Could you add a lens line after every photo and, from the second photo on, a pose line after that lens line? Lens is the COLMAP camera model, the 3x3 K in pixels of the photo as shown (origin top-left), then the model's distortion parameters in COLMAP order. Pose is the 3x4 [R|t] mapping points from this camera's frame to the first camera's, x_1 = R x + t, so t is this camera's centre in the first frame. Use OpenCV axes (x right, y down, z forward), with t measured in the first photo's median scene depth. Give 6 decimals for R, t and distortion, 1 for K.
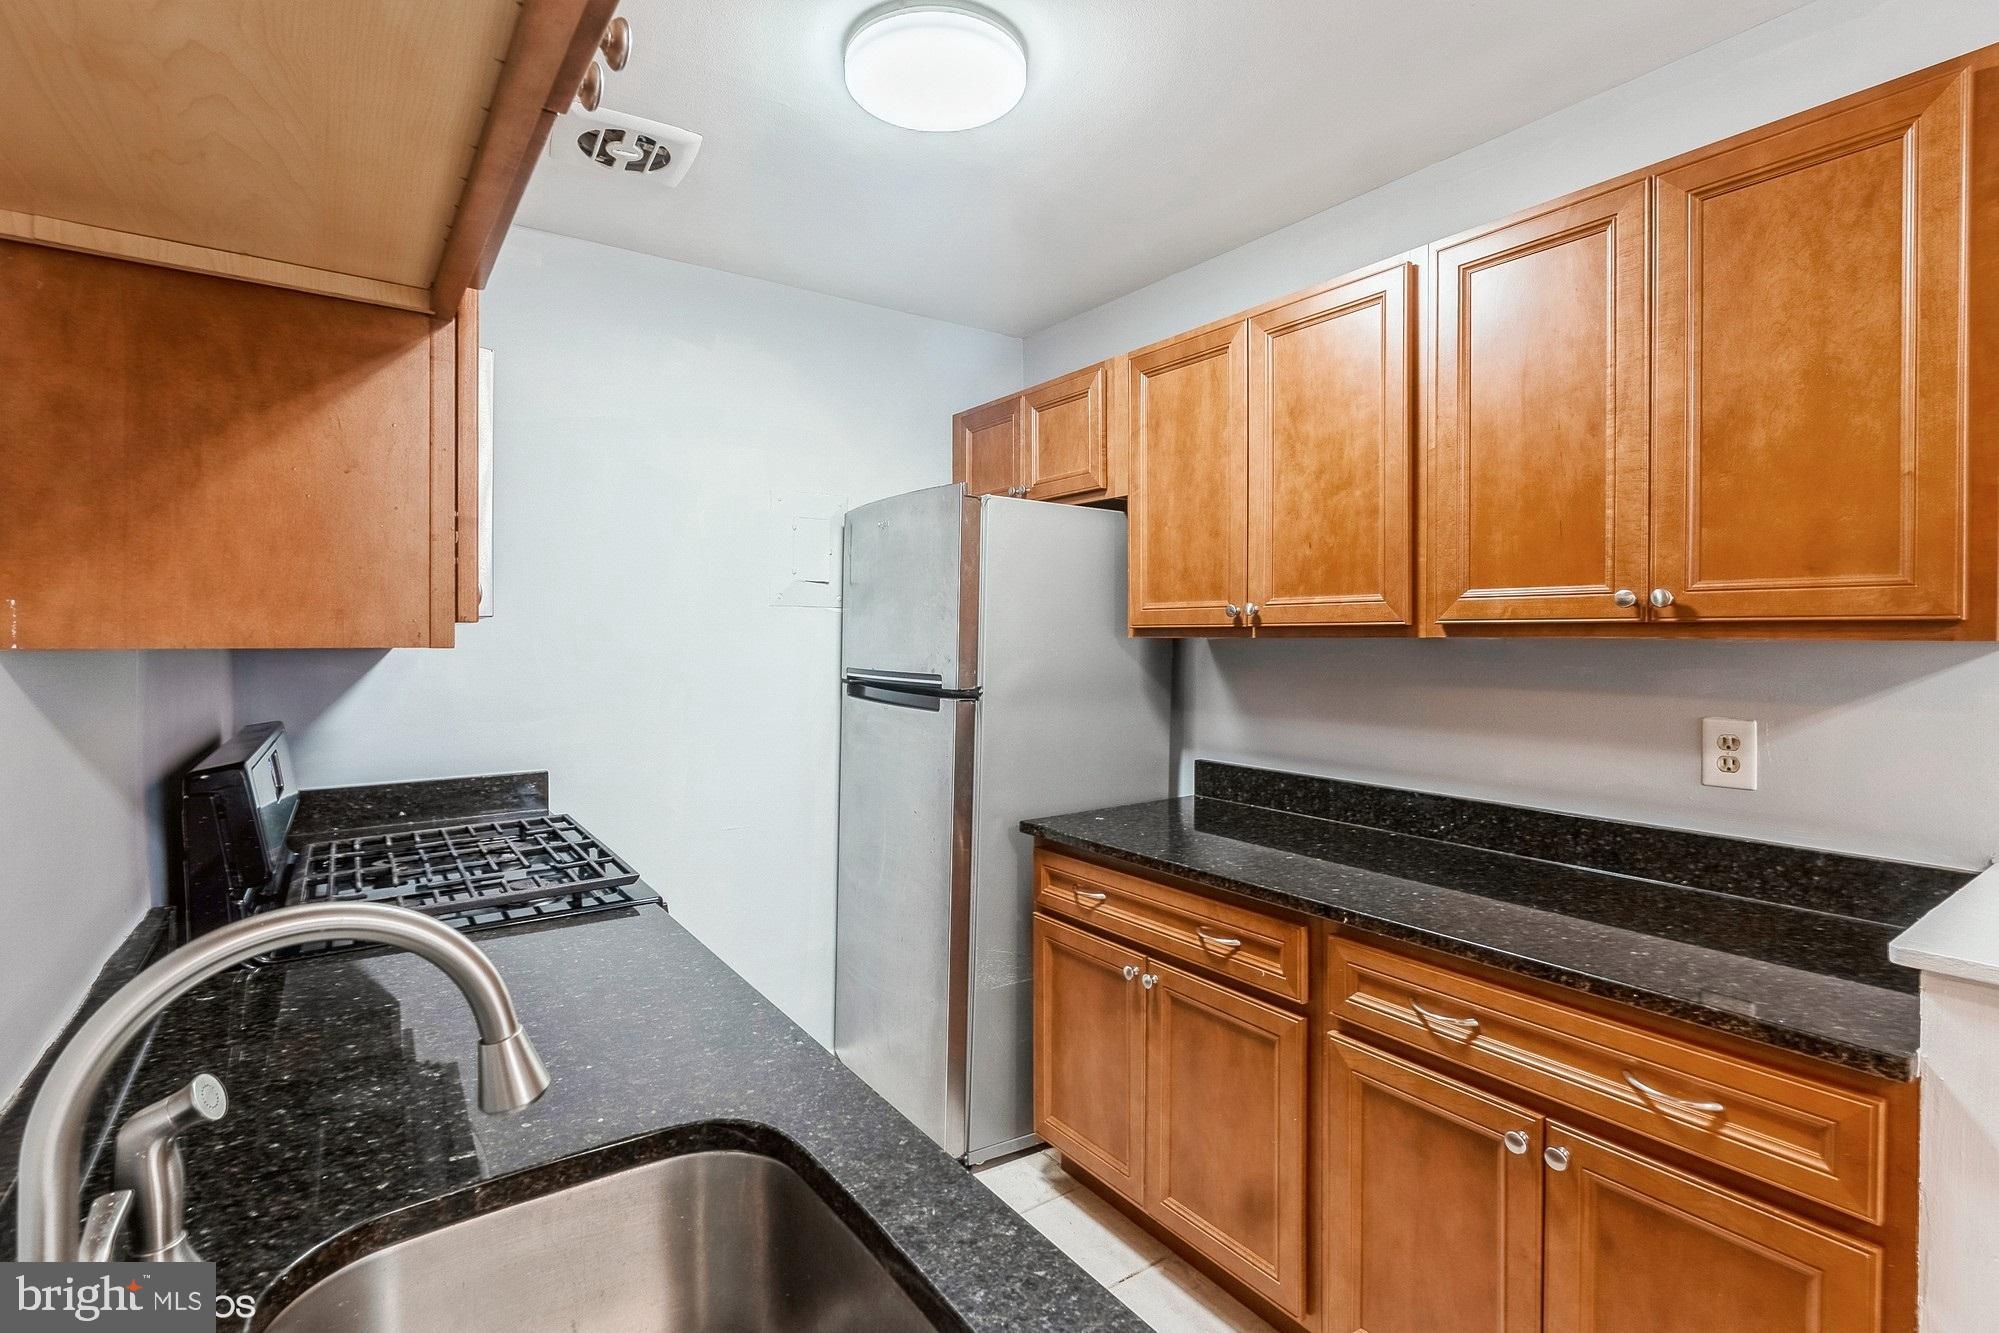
lens RADIAL K [[919.8, 0, 1001.6], [0, 919.8, 637.9], [0, 0, 1]] dist [-0.000495, -0.000001]
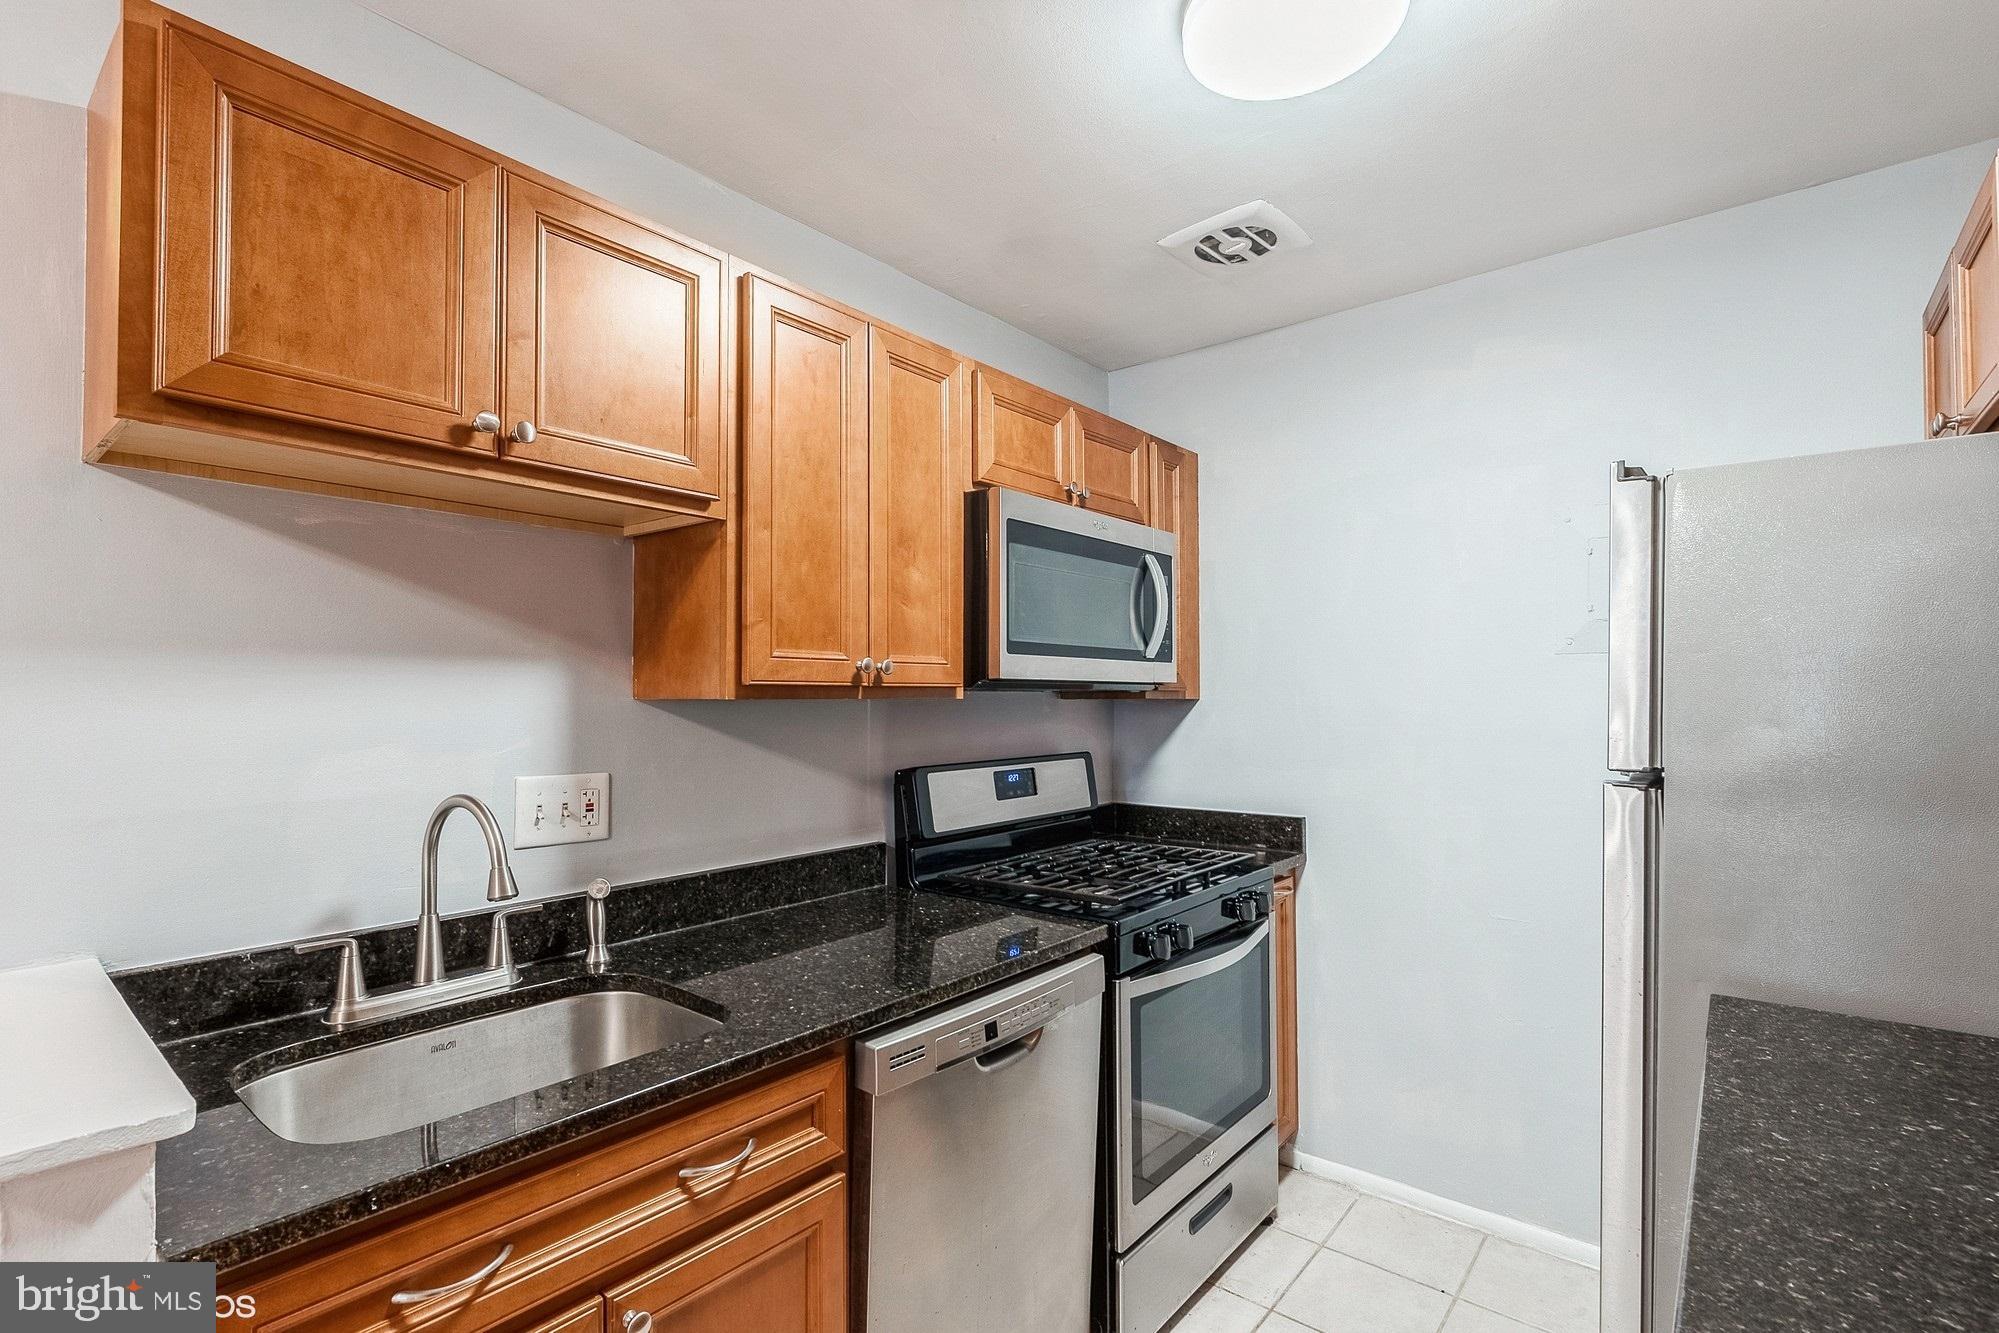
lens RADIAL K [[930.0, 0, 999.5], [0, 930.0, 666.5], [0, 0, 1]] dist [0.000035, 0.000007]
pose [[-0.257124, 0.027536, 0.965986, -0.503967], [0.002726, 0.999611, -0.027769, -0.006132], [-0.966375, -0.004507, -0.257099, 1.067502]]
